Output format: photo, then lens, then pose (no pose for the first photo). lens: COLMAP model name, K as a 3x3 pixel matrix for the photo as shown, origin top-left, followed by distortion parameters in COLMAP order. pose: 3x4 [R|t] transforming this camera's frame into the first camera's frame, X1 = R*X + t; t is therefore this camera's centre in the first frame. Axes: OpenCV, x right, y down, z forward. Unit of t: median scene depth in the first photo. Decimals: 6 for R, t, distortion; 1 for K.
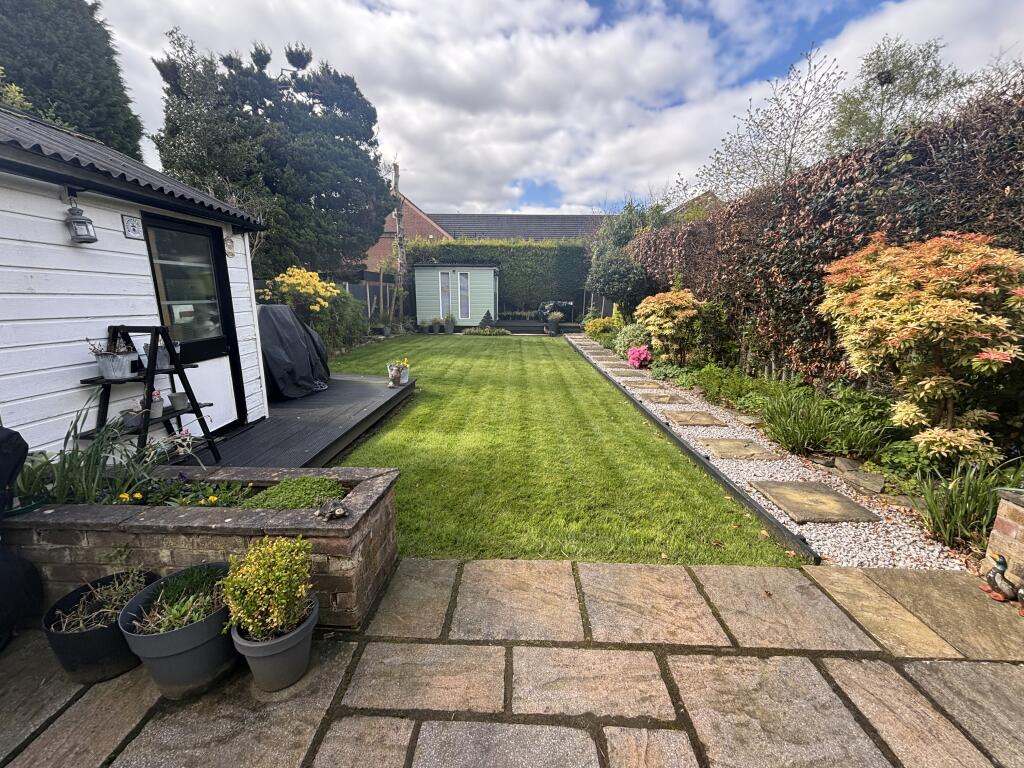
lens RADIAL K [[417.4, 0, 509.7], [0, 417.4, 383.8], [0, 0, 1]] dist [0.003707, 0.000410]
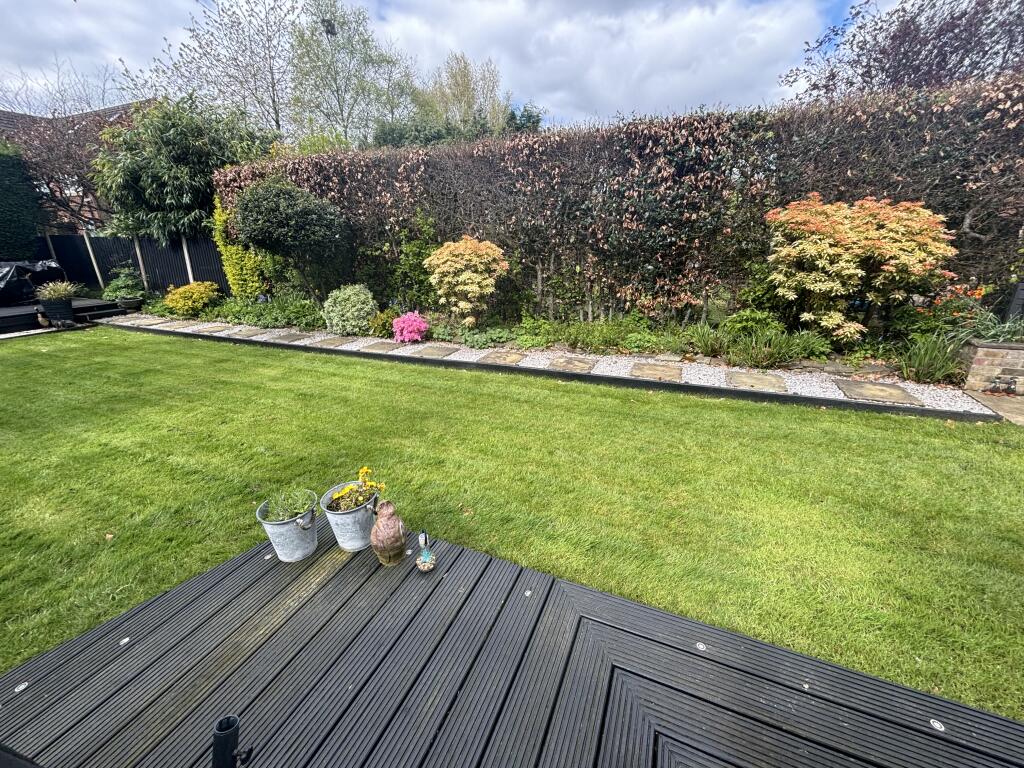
lens RADIAL K [[417.4, 0, 510.3], [0, 417.4, 381.7], [0, 0, 1]] dist [0.003707, 0.000410]
pose [[0.372763, -0.317961, 0.871750, -0.586048], [0.212532, 0.943742, 0.253340, -0.226785], [-0.903260, 0.090839, 0.419369, 0.925305]]
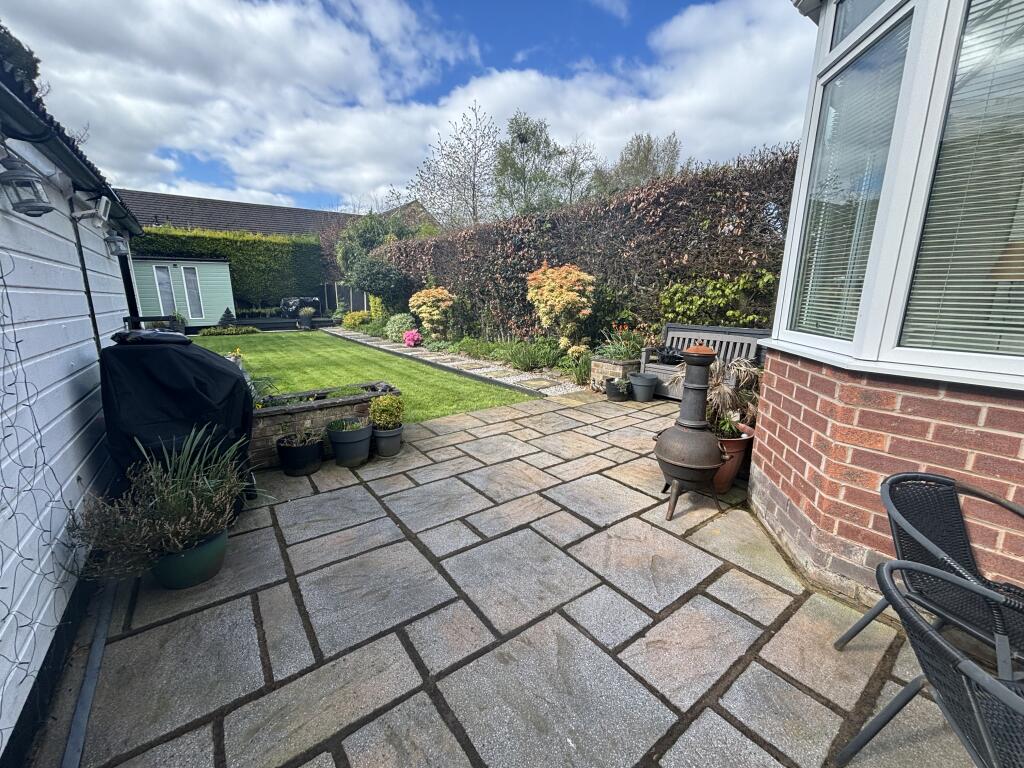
lens RADIAL K [[417.4, 0, 510.4], [0, 417.4, 388.7], [0, 0, 1]] dist [0.003707, 0.000410]
pose [[0.793930, -0.144028, 0.590703, -0.436802], [0.131922, 0.989199, 0.063883, 0.089213], [-0.593524, 0.027208, 0.804356, -0.426319]]
